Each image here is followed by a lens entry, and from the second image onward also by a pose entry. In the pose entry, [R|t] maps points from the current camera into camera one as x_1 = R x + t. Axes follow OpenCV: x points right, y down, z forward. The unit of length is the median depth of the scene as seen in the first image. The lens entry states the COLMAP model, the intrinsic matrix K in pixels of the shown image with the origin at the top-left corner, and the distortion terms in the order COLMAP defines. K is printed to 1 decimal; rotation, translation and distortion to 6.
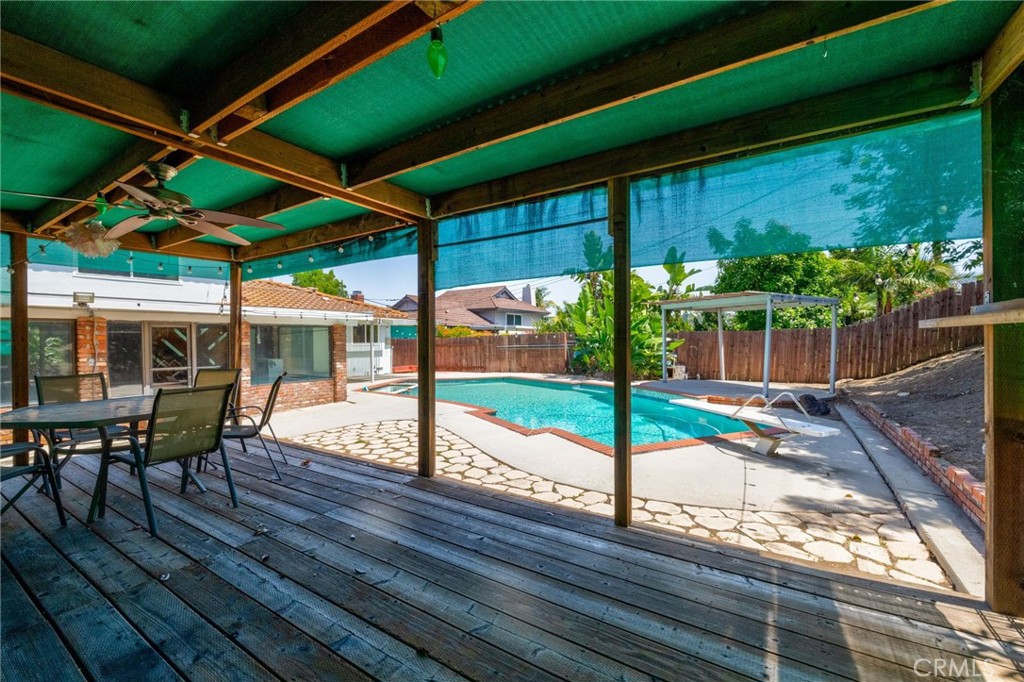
lens RADIAL K [[430.4, 0, 514.5], [0, 430.4, 344.1], [0, 0, 1]] dist [0.002151, 0.000131]
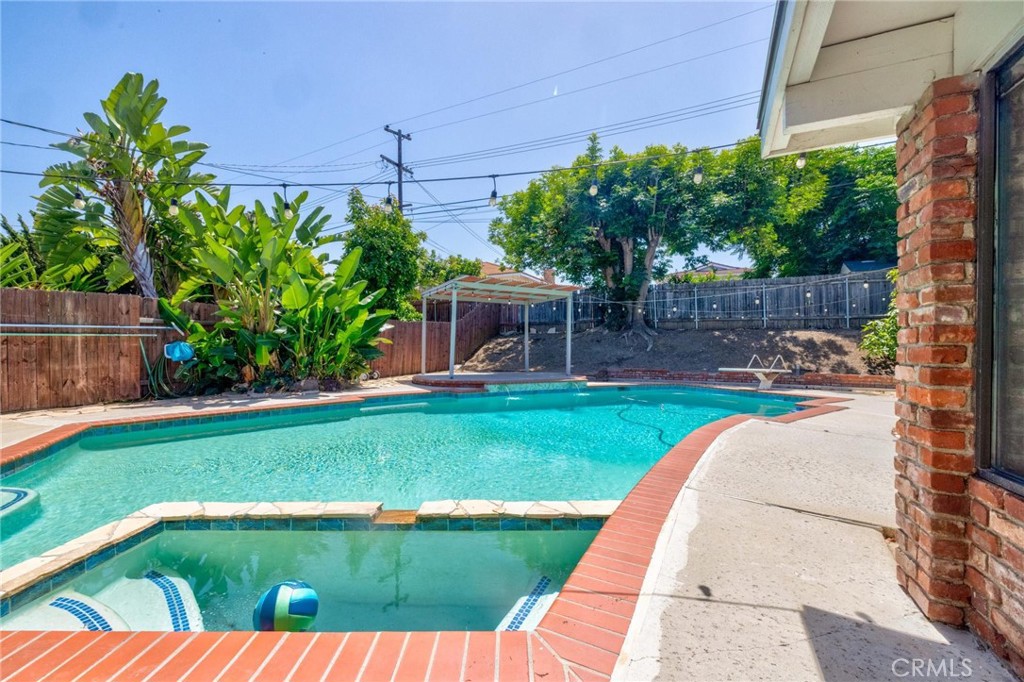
lens RADIAL K [[428.7, 0, 512.3], [0, 428.7, 347.5], [0, 0, 1]] dist [-0.000717, 0.000054]
pose [[-0.129260, 0.003724, 0.991604, -0.403438], [0.007487, 0.999968, -0.002779, 0.030433], [-0.991582, 0.007065, -0.129284, 0.884480]]
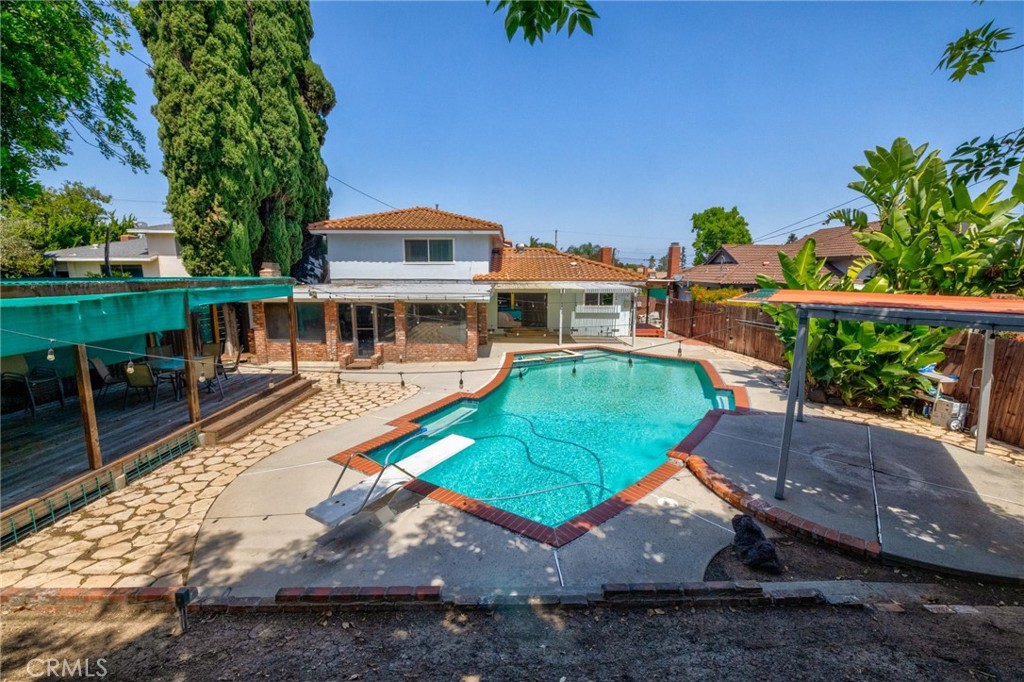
lens RADIAL K [[434.6, 0, 514.7], [0, 434.6, 343.2], [0, 0, 1]] dist [0.001433, 0.000305]
pose [[0.547467, 0.143293, -0.824468, 0.552921], [-0.017761, 0.986998, 0.159747, -0.098549], [0.836639, -0.072813, 0.542894, 0.299358]]
